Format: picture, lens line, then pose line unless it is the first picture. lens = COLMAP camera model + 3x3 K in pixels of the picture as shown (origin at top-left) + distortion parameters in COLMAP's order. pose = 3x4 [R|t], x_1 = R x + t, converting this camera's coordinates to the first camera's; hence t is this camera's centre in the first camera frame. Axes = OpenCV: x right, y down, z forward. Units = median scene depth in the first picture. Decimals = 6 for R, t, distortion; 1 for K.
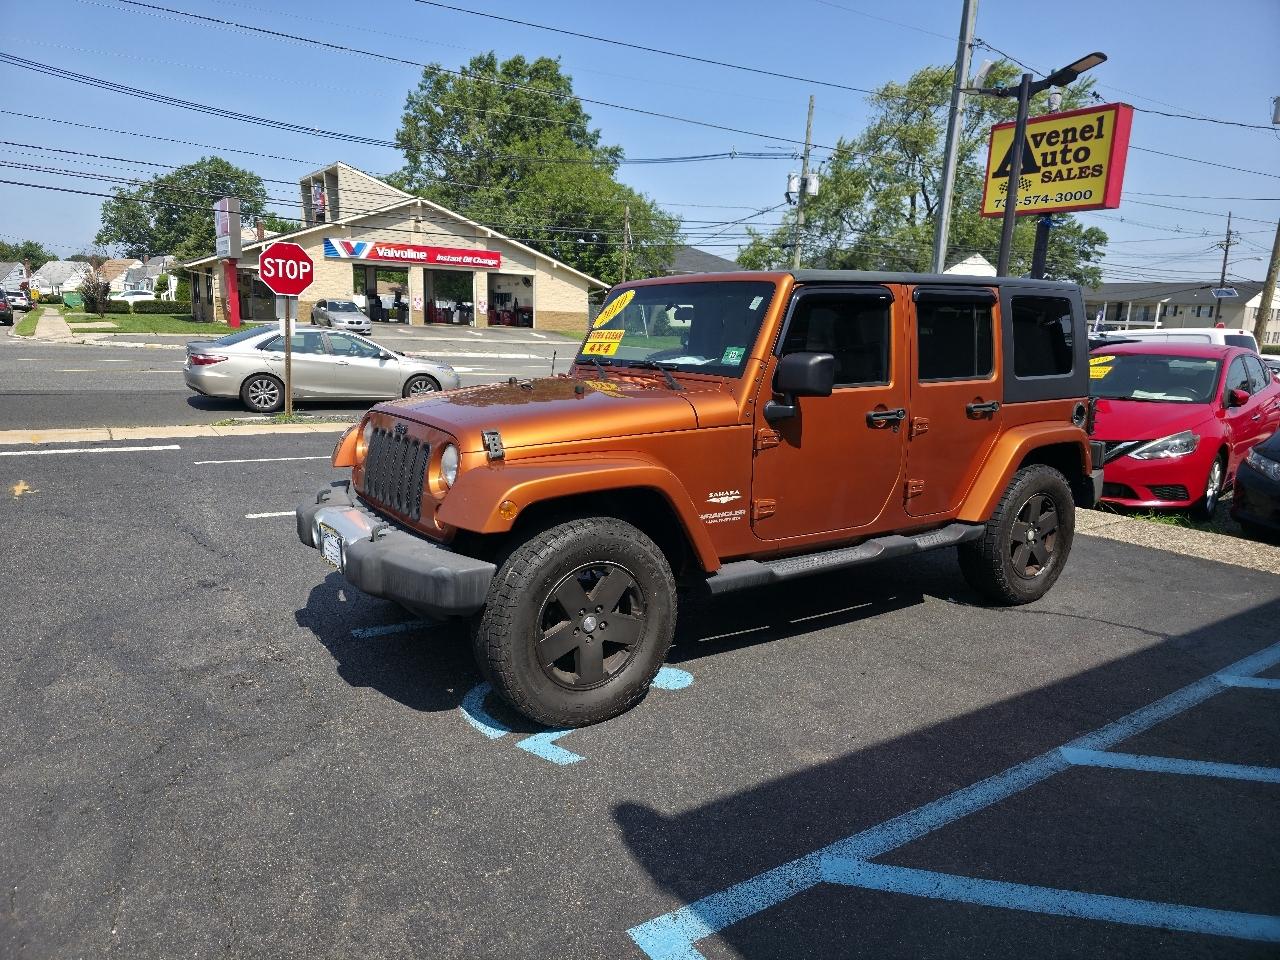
lens RADIAL K [[844.1, 0, 627.8], [0, 844.1, 480.1], [0, 0, 1]] dist [0.063814, -0.061767]
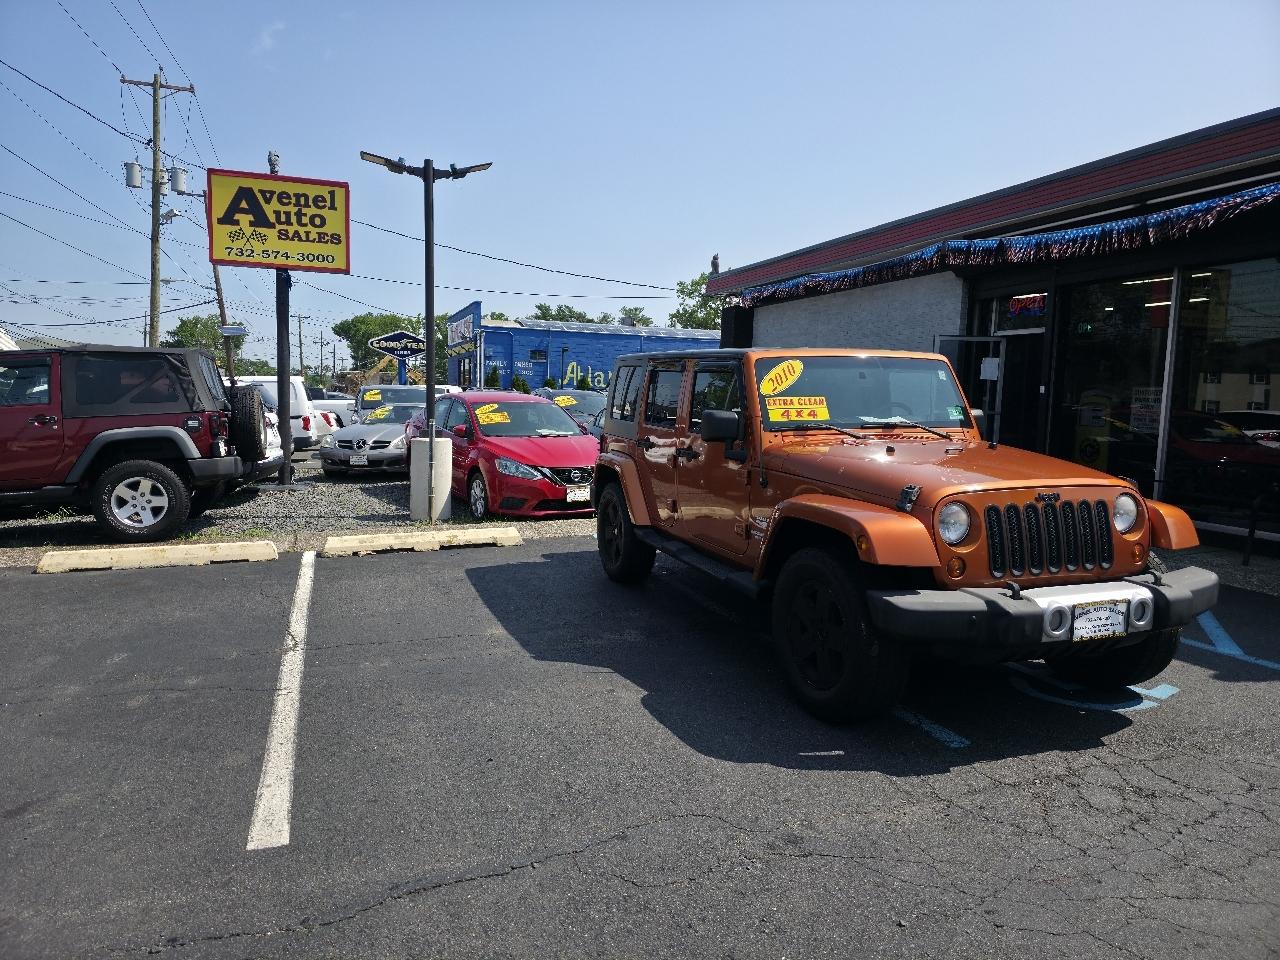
lens RADIAL K [[844.1, 0, 624.6], [0, 844.1, 471.9], [0, 0, 1]] dist [0.063814, -0.061767]
pose [[0.254236, -0.117211, 0.960013, -0.447681], [0.168974, 0.982745, 0.075238, -0.082311], [-0.952267, 0.143089, 0.269655, 0.382301]]
